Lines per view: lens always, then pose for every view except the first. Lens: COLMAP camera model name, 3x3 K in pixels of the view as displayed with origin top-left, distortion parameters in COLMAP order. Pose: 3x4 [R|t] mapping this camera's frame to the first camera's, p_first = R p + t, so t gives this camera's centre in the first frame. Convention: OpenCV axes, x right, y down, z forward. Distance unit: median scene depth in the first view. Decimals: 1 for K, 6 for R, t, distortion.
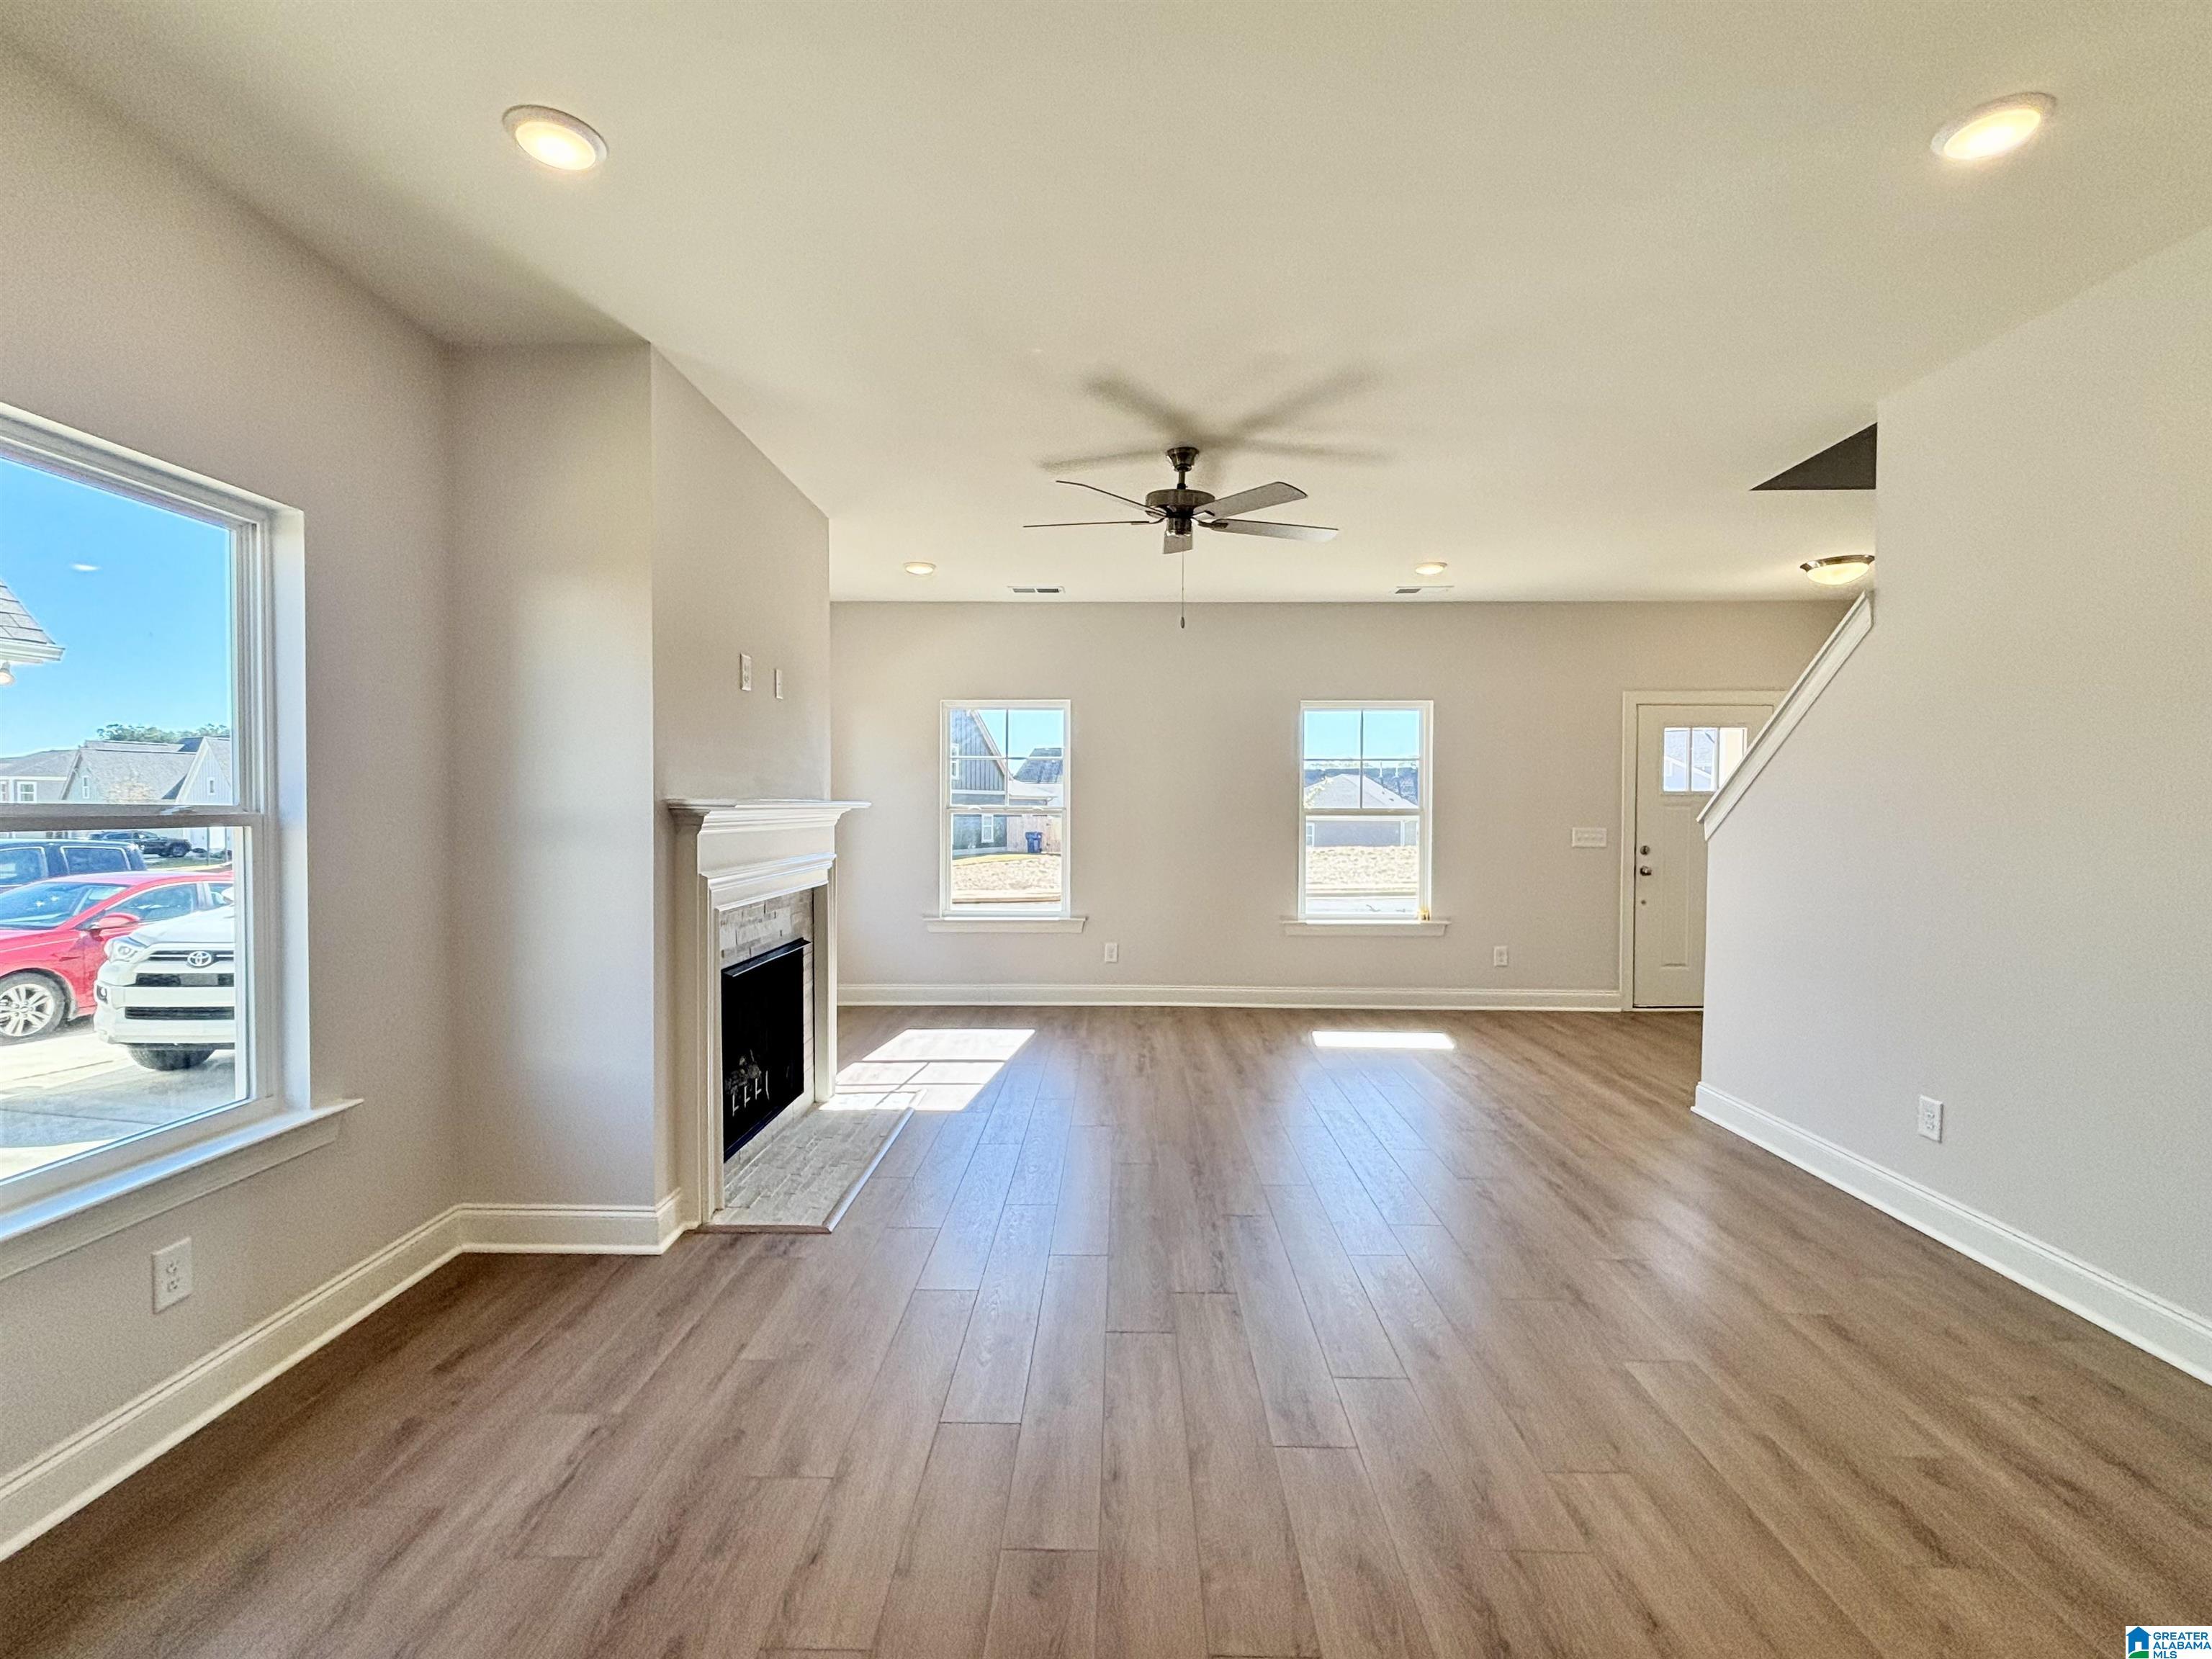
lens RADIAL K [[991.5, 0, 1101.2], [0, 991.5, 833.3], [0, 0, 1]] dist [0.001312, 0.000011]
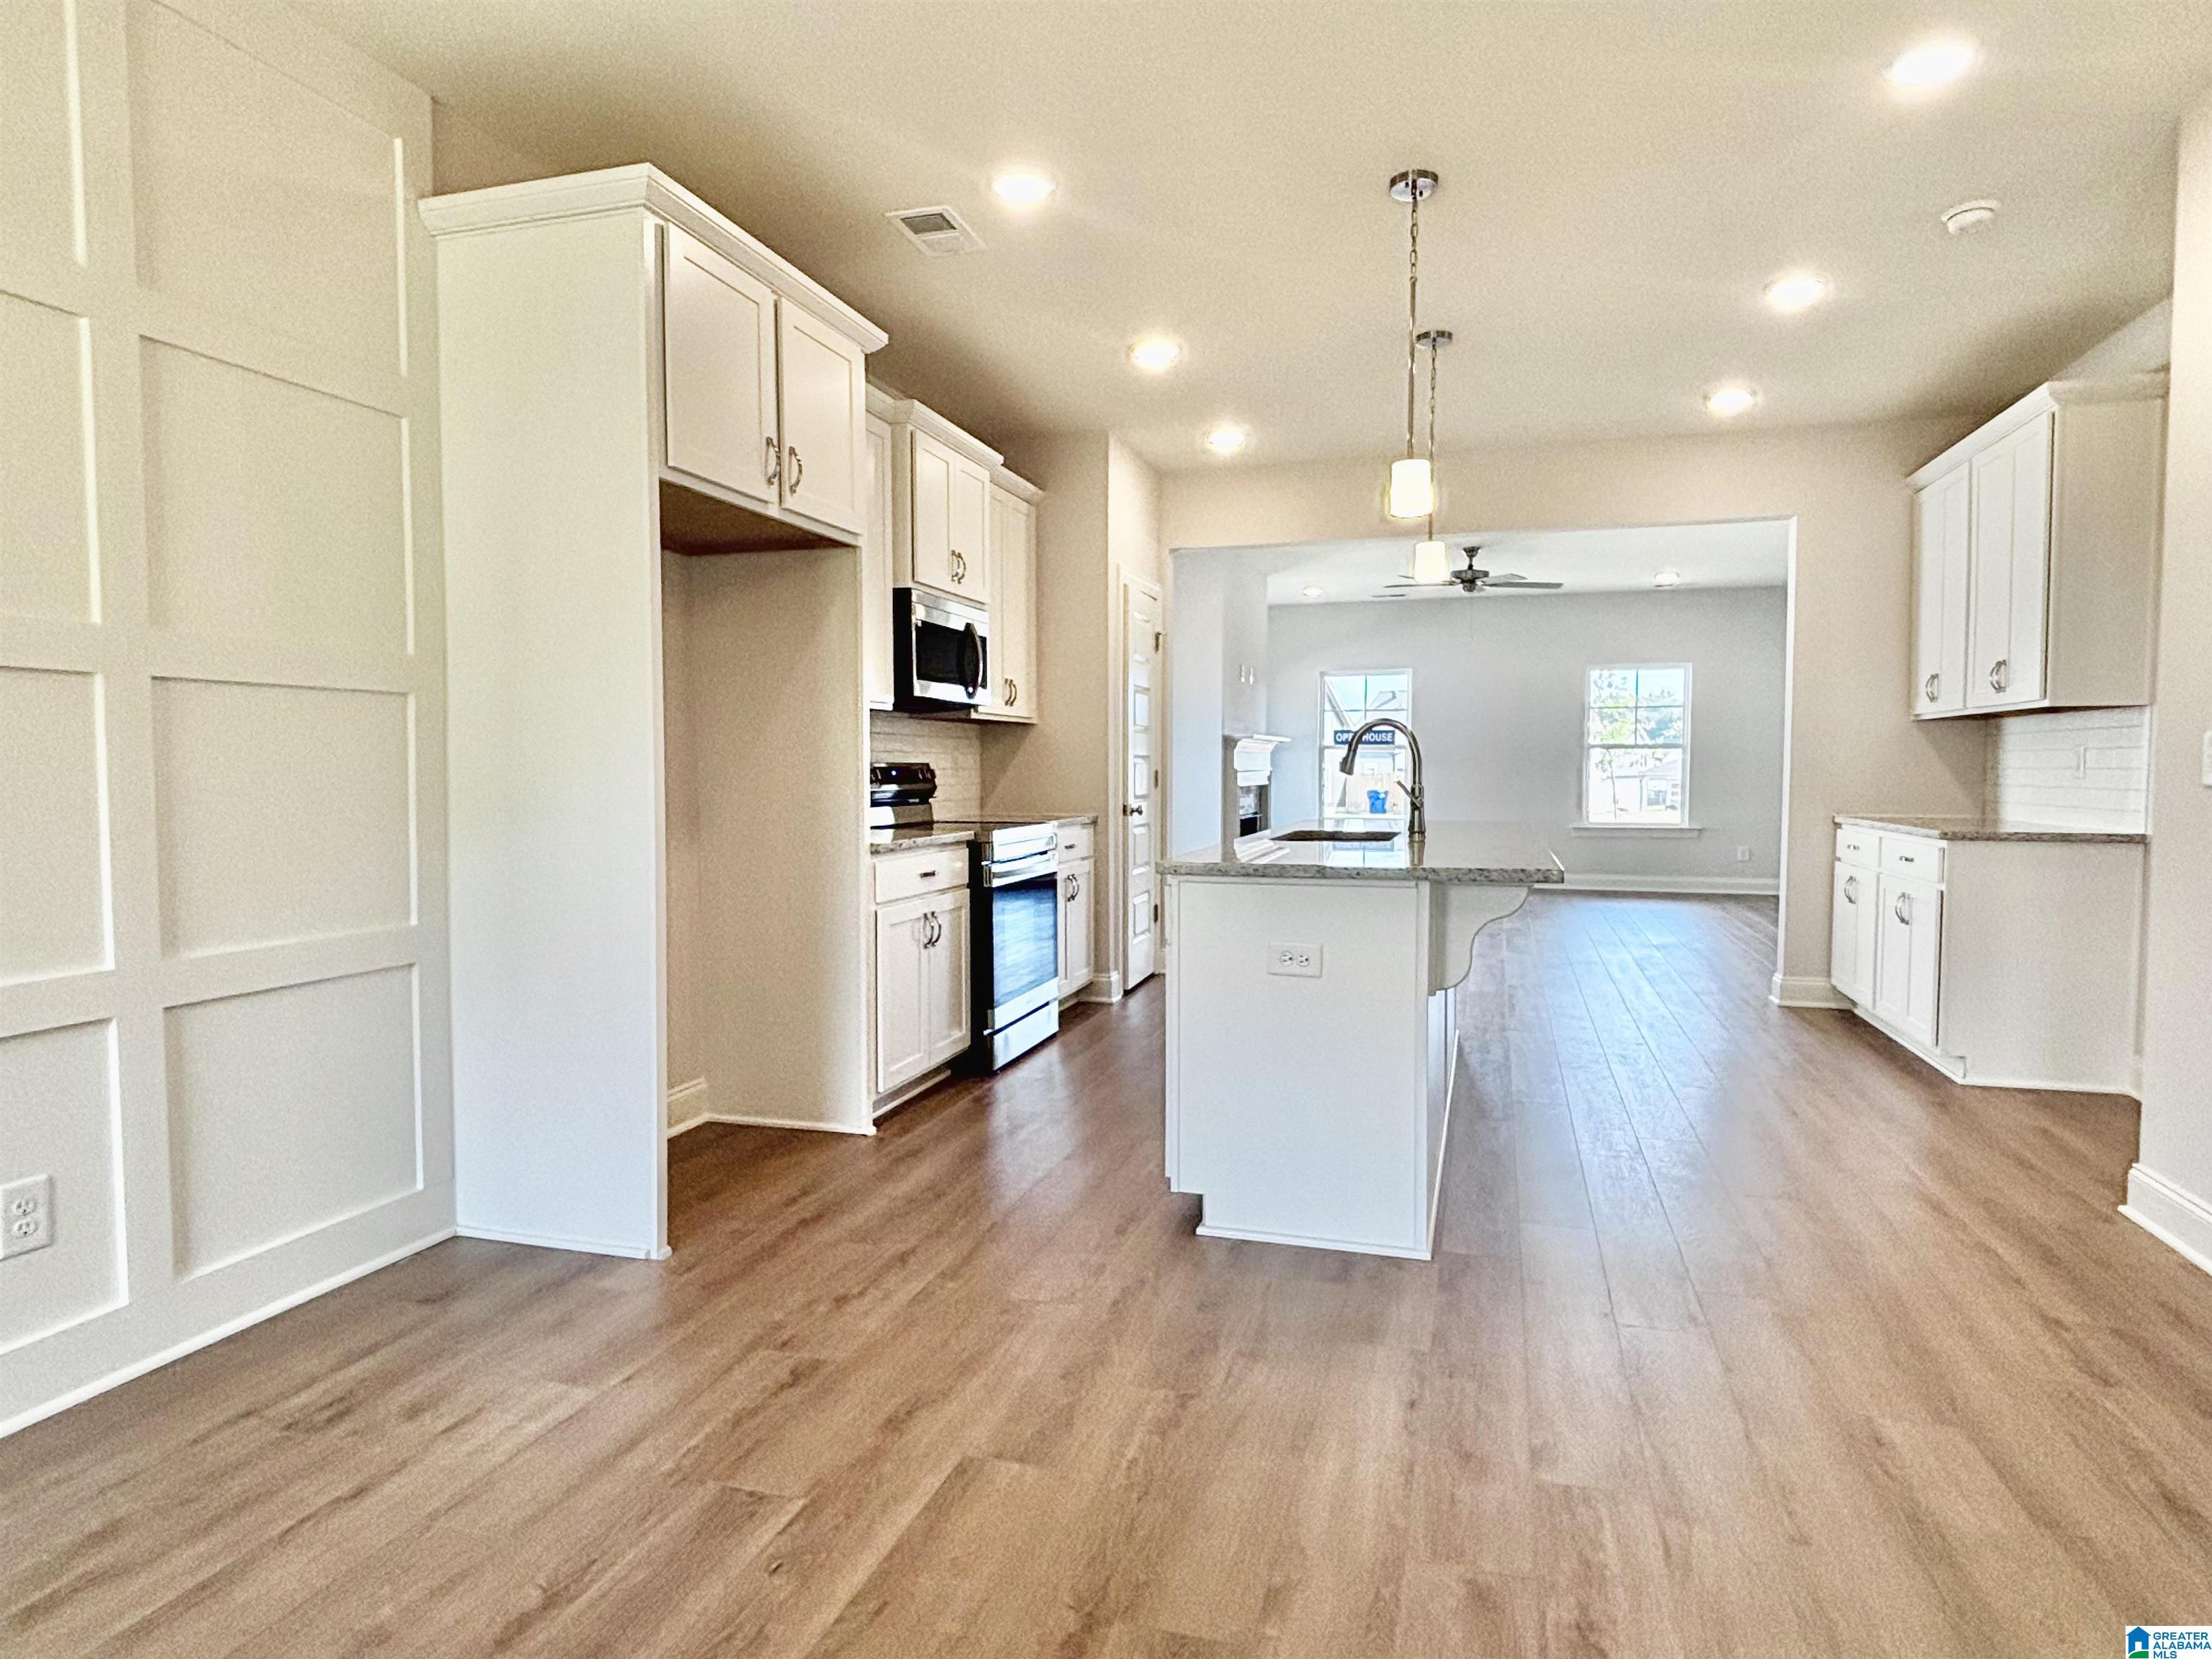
lens RADIAL K [[1297.7, 0, 1106.0], [0, 1297.7, 829.5], [0, 0, 1]] dist [0.001899, 0.000935]
pose [[0.963543, 0.007936, -0.267435, 0.054147], [-0.002380, 0.999775, 0.021094, 0.066924], [0.267543, -0.019689, 0.963345, -1.084521]]
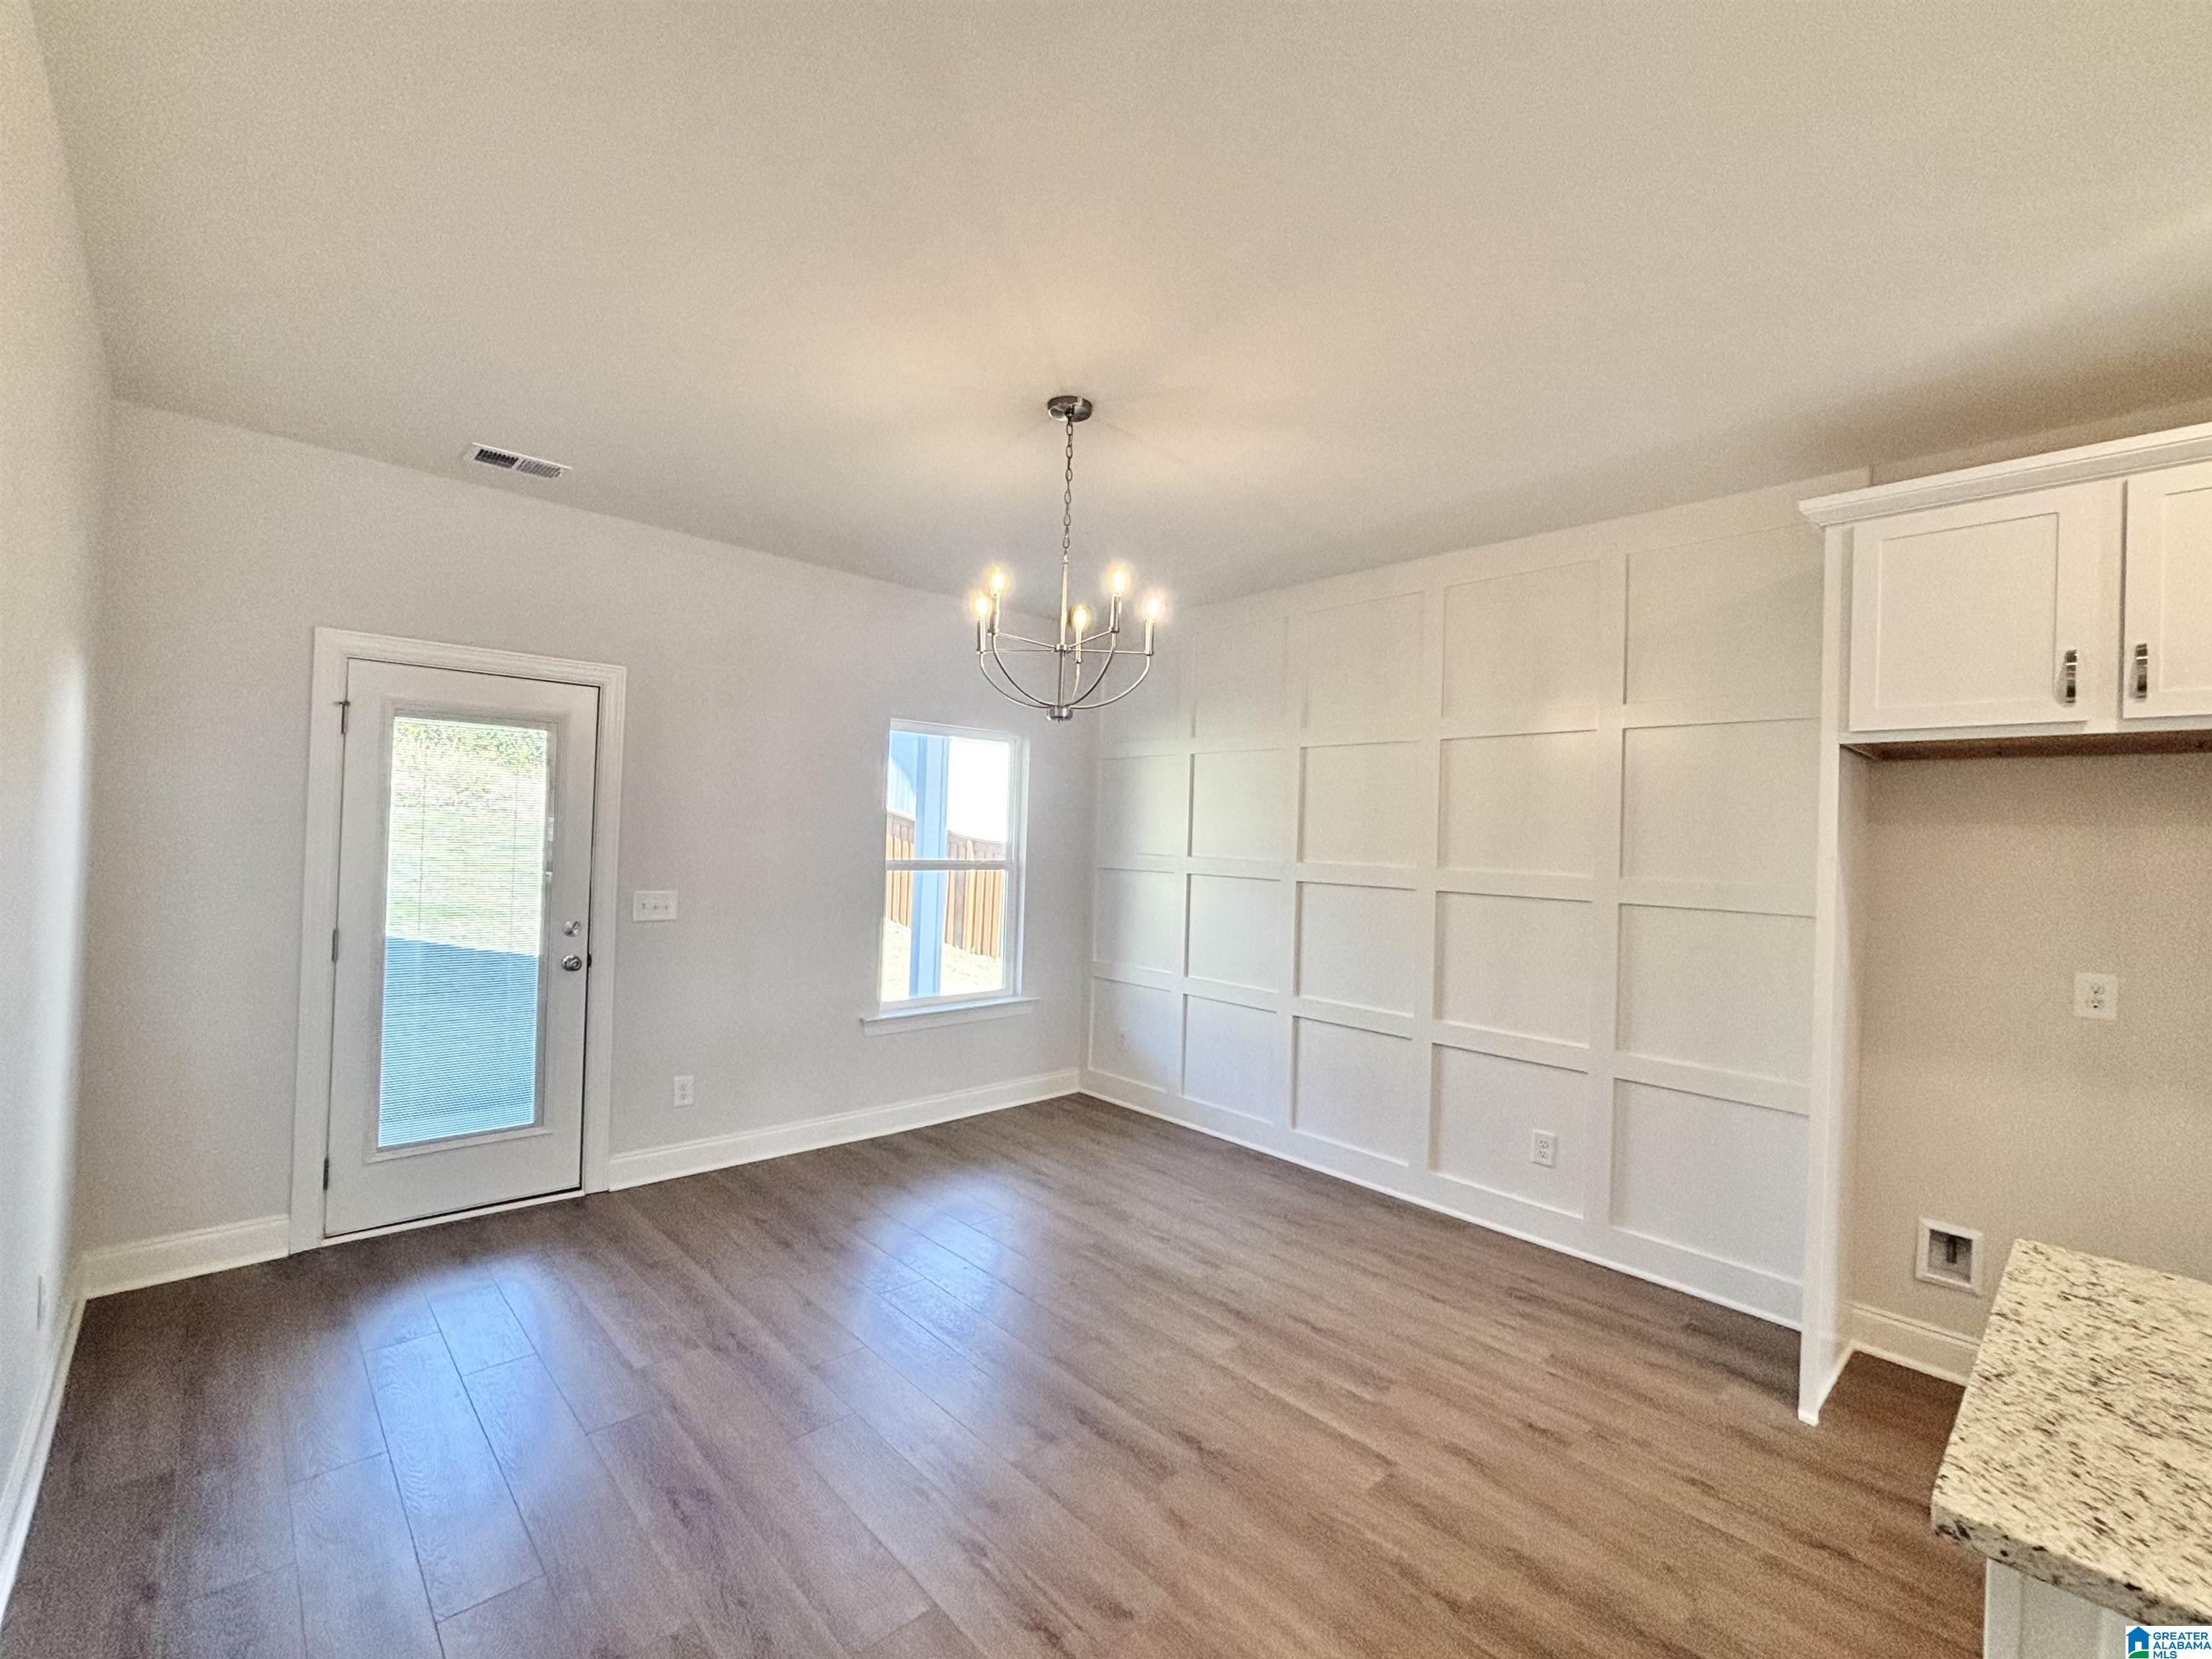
lens RADIAL K [[966.2, 0, 1098.6], [0, 966.2, 826.5], [0, 0, 1]] dist [0.001813, 0.000131]
pose [[-0.725862, -0.033305, -0.687034, 0.315723], [-0.051295, 0.998667, 0.005782, -0.015010], [0.685925, 0.039438, -0.726602, -0.499956]]
